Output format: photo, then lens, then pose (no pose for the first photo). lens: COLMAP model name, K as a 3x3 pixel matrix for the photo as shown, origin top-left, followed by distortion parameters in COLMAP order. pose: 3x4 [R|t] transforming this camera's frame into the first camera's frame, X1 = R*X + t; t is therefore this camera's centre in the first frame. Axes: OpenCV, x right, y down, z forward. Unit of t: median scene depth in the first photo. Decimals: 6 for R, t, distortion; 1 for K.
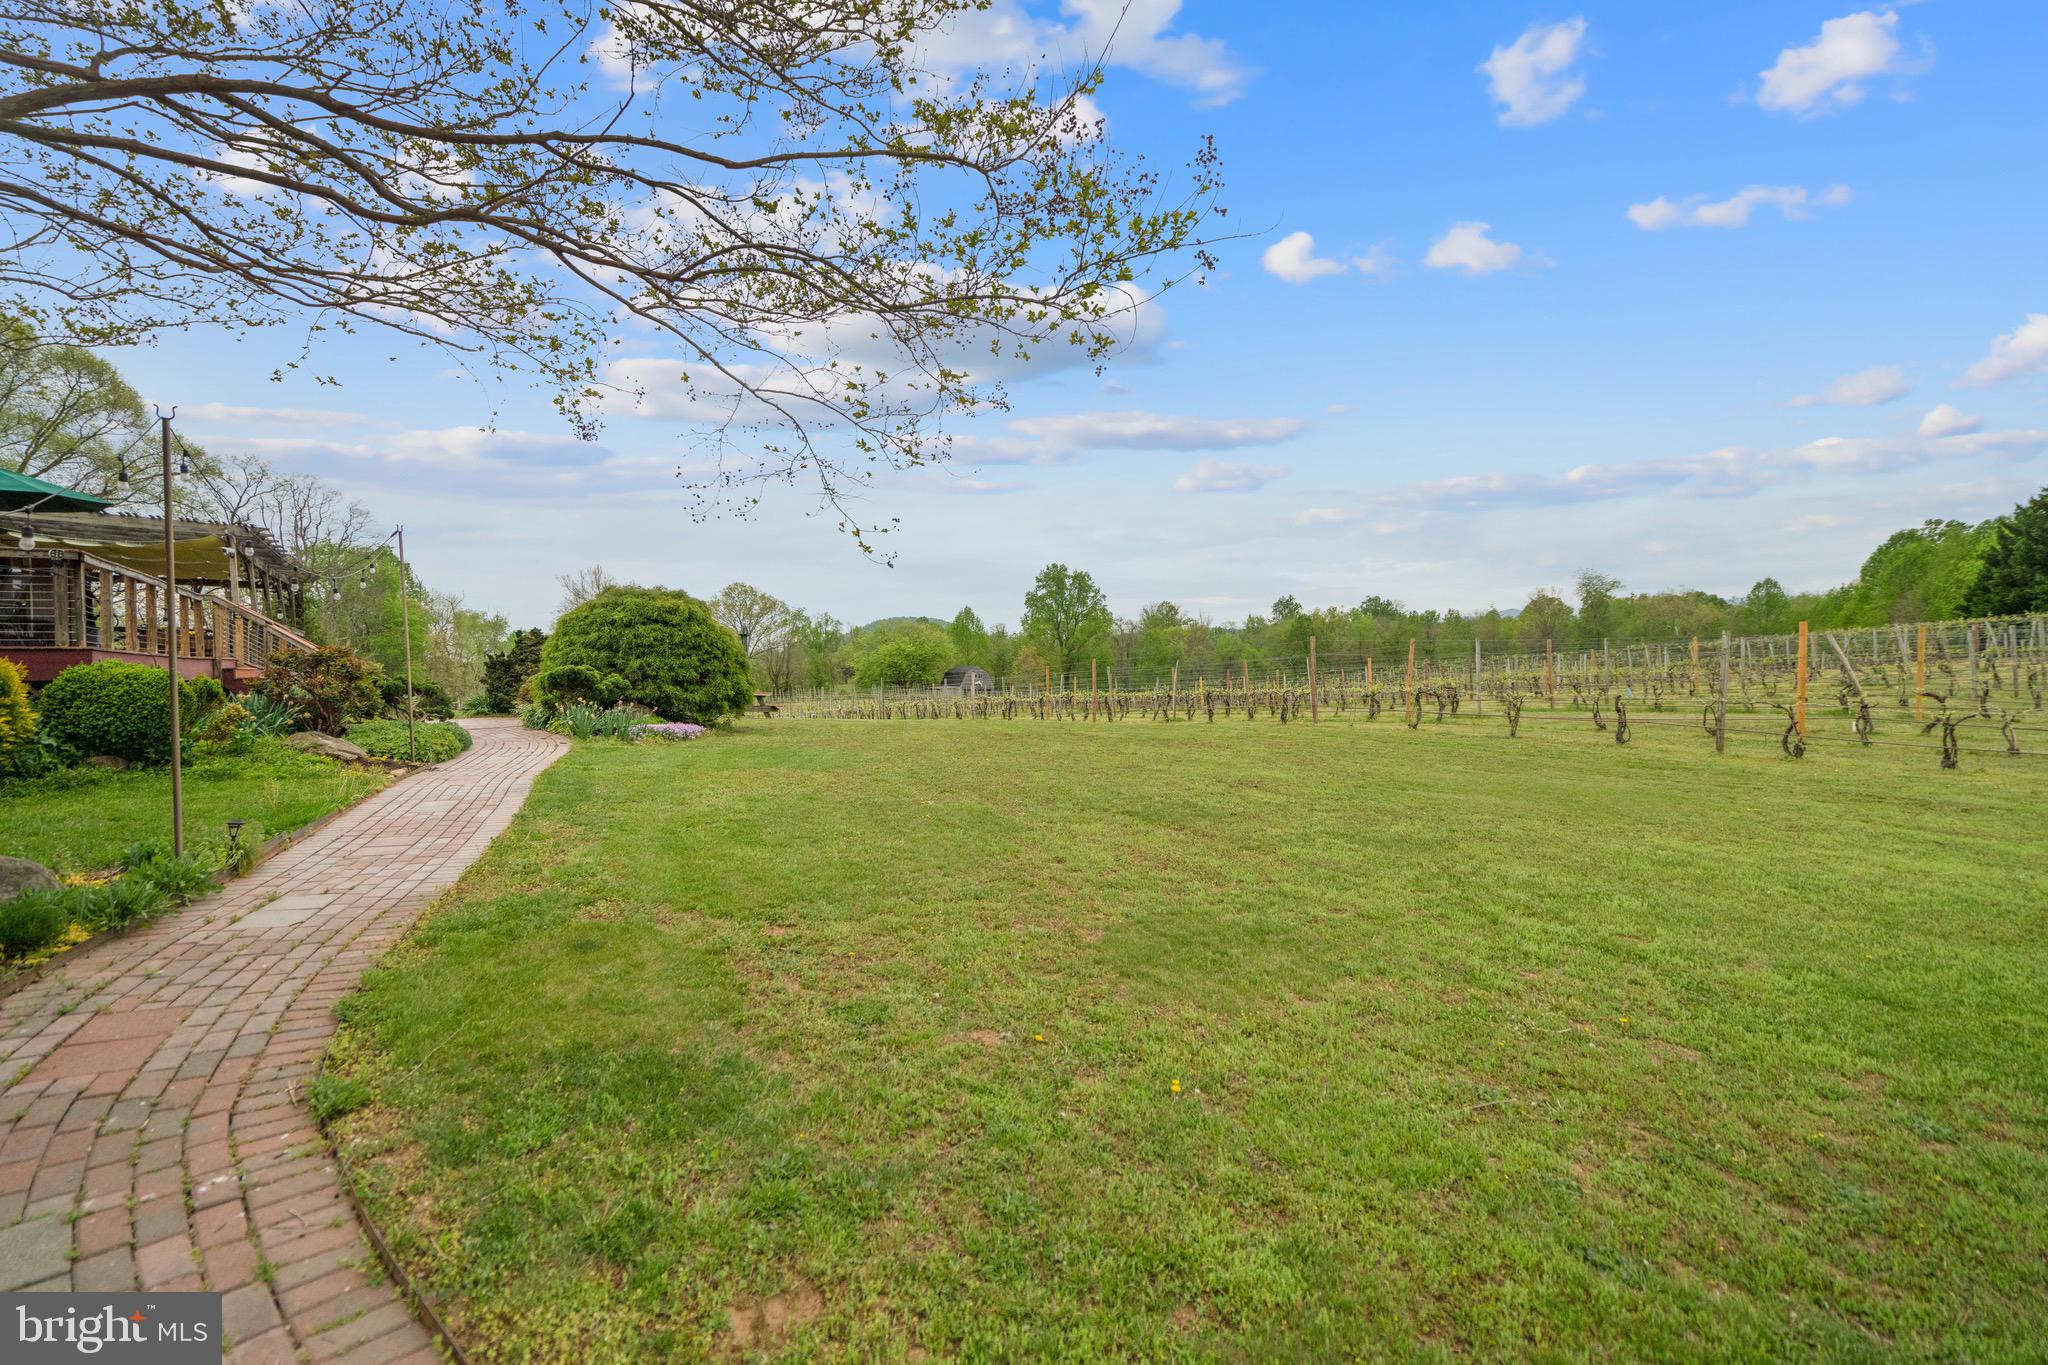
lens RADIAL K [[973.0, 0, 1024.0], [0, 973.0, 679.2], [0, 0, 1]] dist [-0.000307, -0.000340]
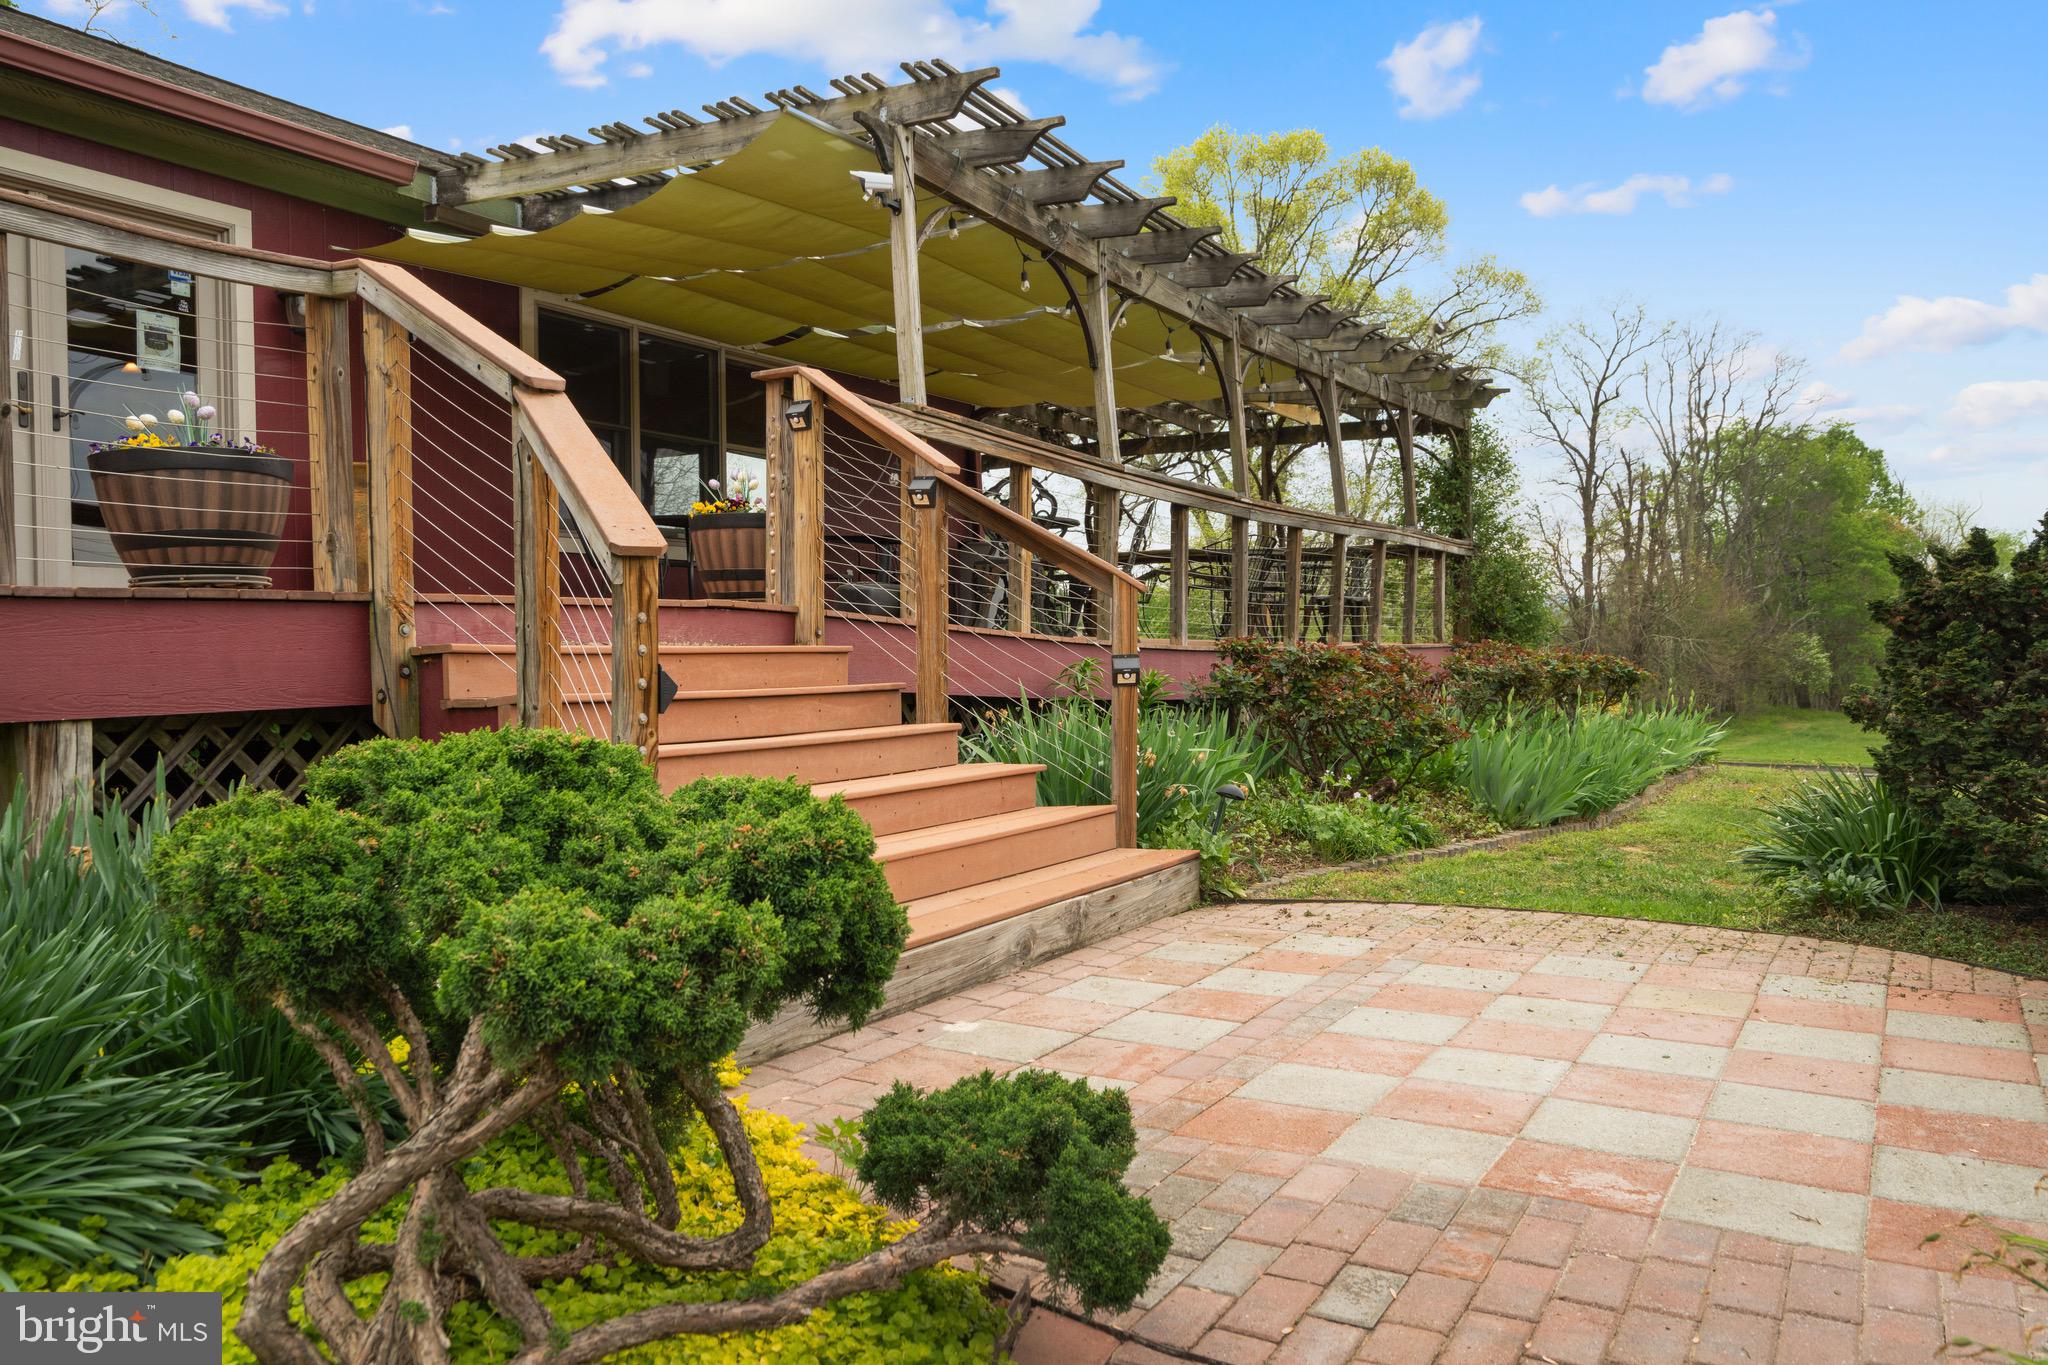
lens RADIAL K [[1535.3, 0, 1031.7], [0, 1535.3, 691.4], [0, 0, 1]] dist [0.006038, 0.000272]
pose [[0.473998, 0.024699, -0.880179, -0.104183], [-0.004705, 0.999663, 0.025518, -0.000757], [0.880513, -0.007954, 0.473955, 0.192679]]
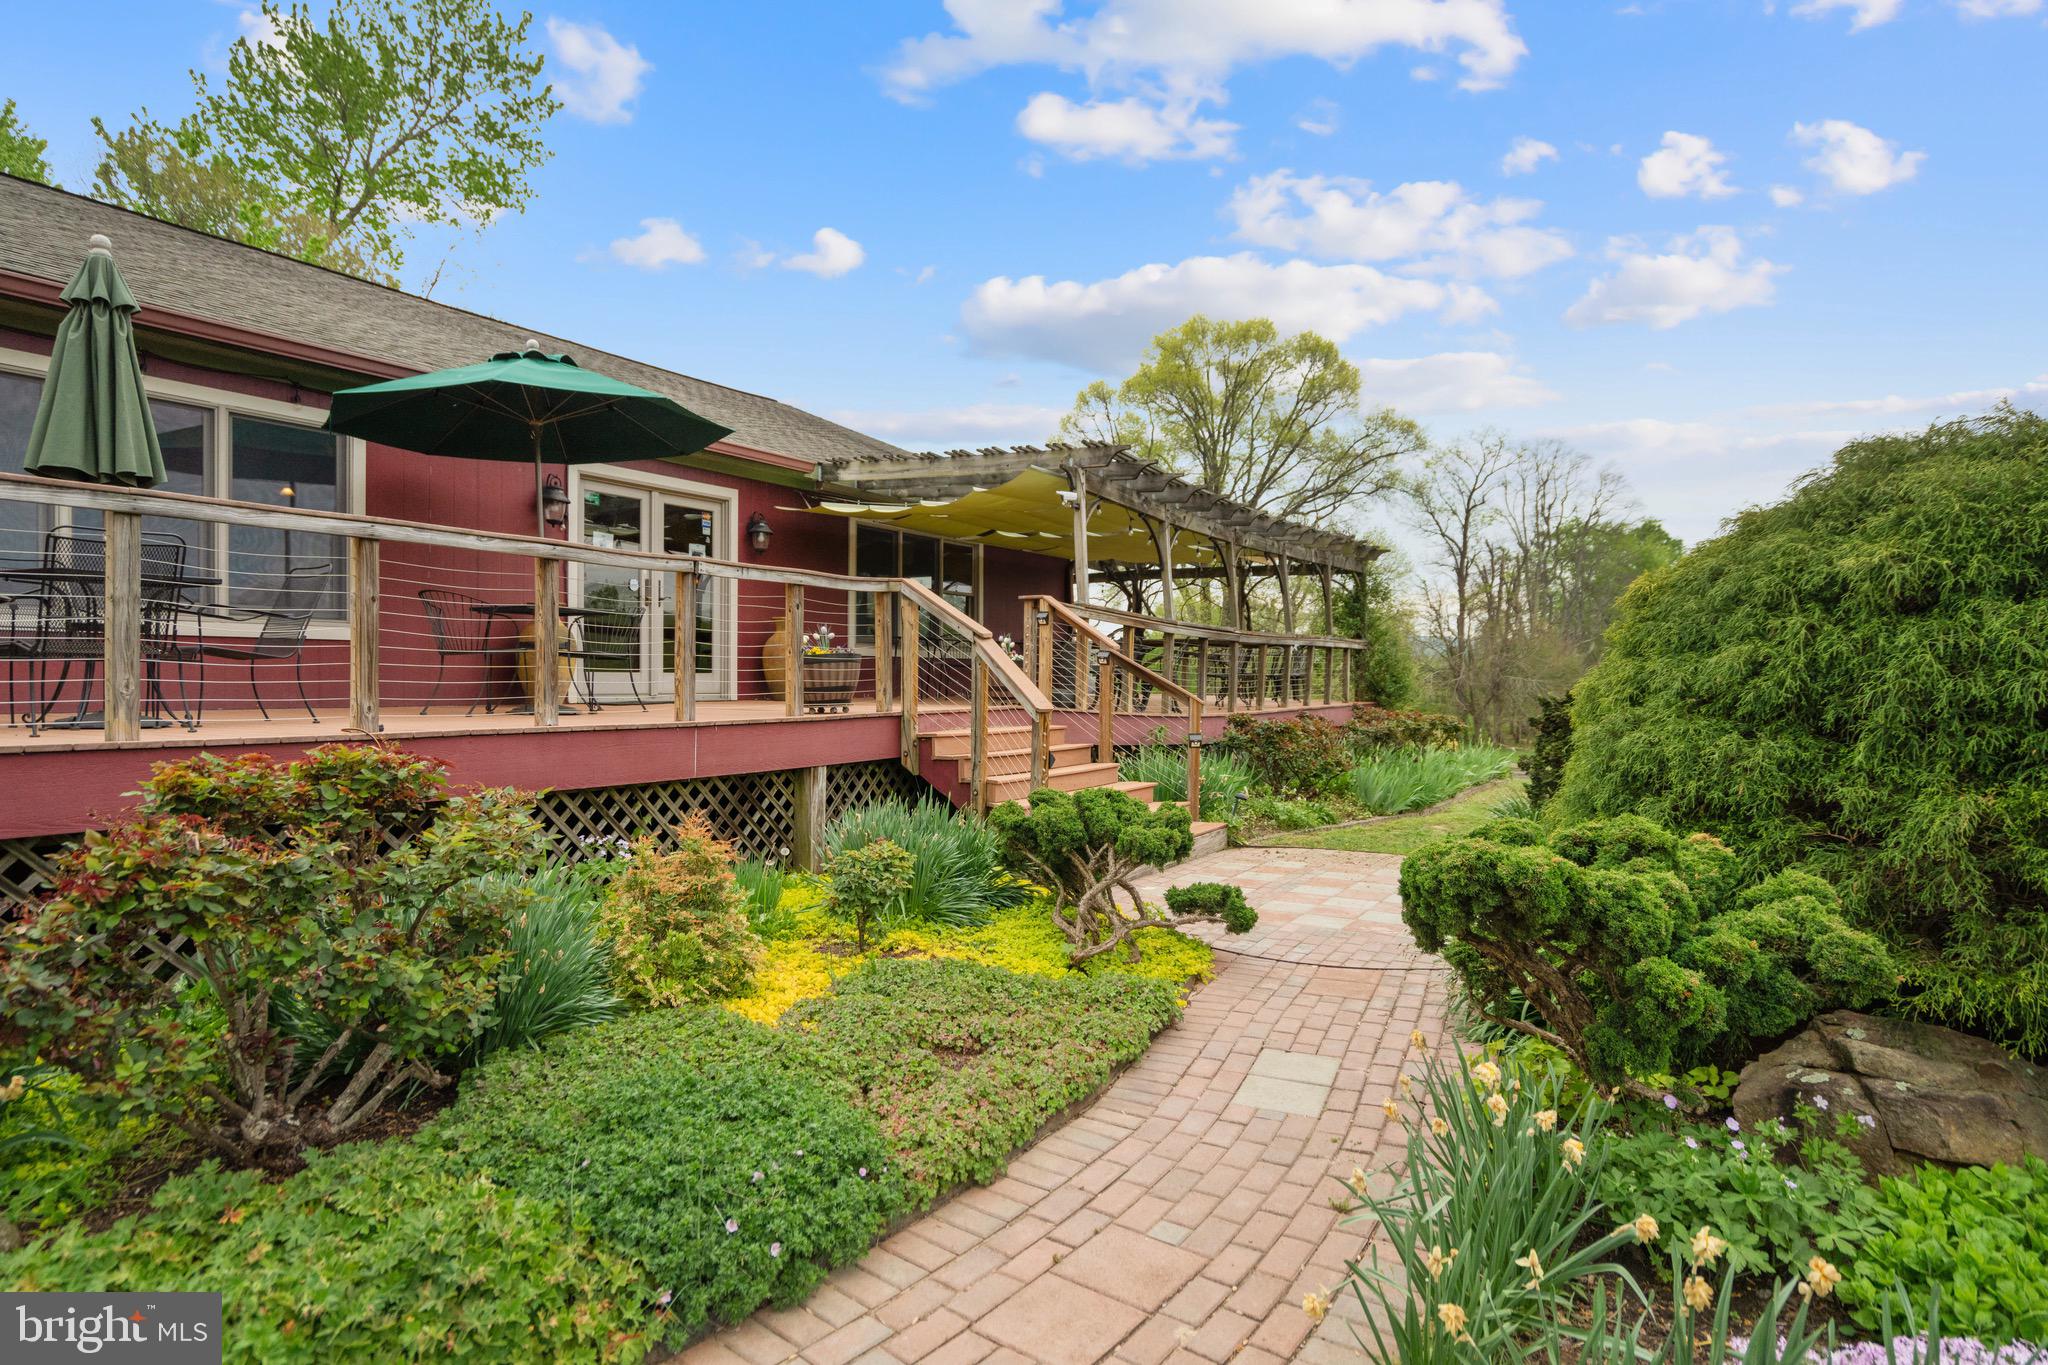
lens RADIAL K [[1186.7, 0, 1027.7], [0, 1186.7, 681.5], [0, 0, 1]] dist [0.007368, 0.000479]
pose [[0.465585, 0.017482, -0.884831, -0.057756], [-0.020669, 0.999747, 0.008877, -0.007909], [0.884762, 0.014156, 0.465828, 0.151648]]
